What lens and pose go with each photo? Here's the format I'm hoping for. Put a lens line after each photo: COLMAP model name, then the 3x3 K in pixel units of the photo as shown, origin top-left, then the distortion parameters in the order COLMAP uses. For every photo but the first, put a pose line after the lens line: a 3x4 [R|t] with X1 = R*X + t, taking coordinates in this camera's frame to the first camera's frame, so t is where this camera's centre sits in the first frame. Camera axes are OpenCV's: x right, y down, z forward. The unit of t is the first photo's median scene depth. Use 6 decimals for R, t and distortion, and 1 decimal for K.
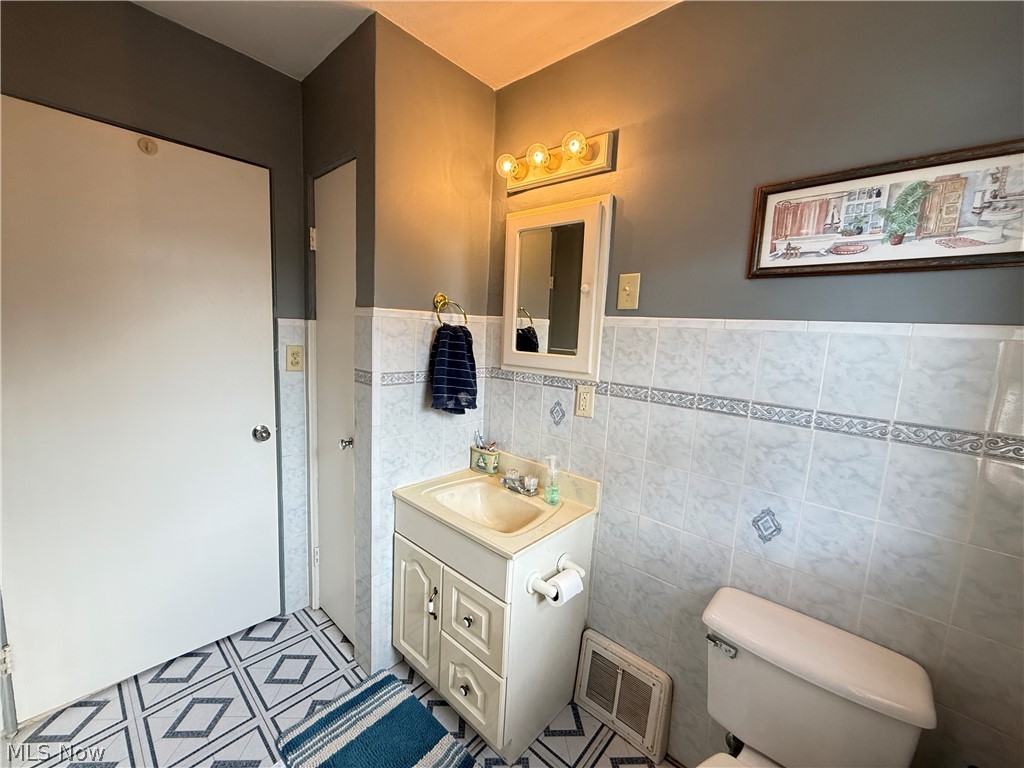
lens RADIAL K [[409.3, 0, 512.5], [0, 409.3, 383.5], [0, 0, 1]] dist [0.000624, 0.000069]
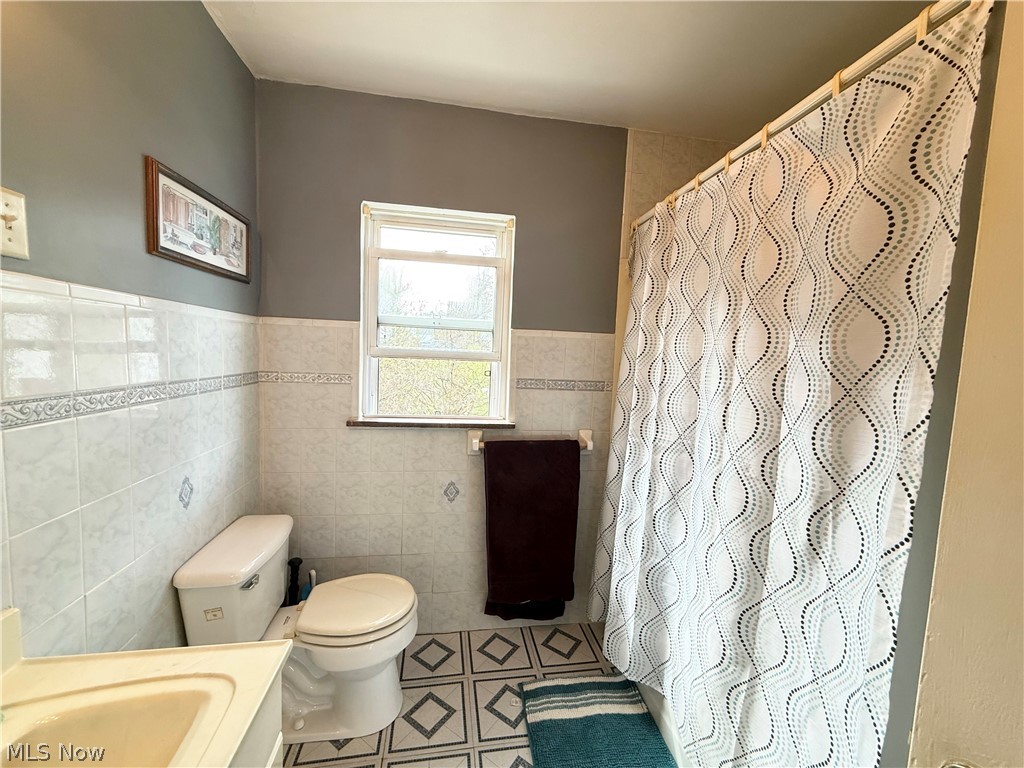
lens RADIAL K [[409.3, 0, 510.4], [0, 409.3, 385.7], [0, 0, 1]] dist [0.000624, 0.000069]
pose [[-0.781154, -0.136248, 0.609290, -0.702251], [-0.006451, 0.977607, 0.210339, -0.170899], [-0.624305, 0.160377, -0.764541, 1.307083]]
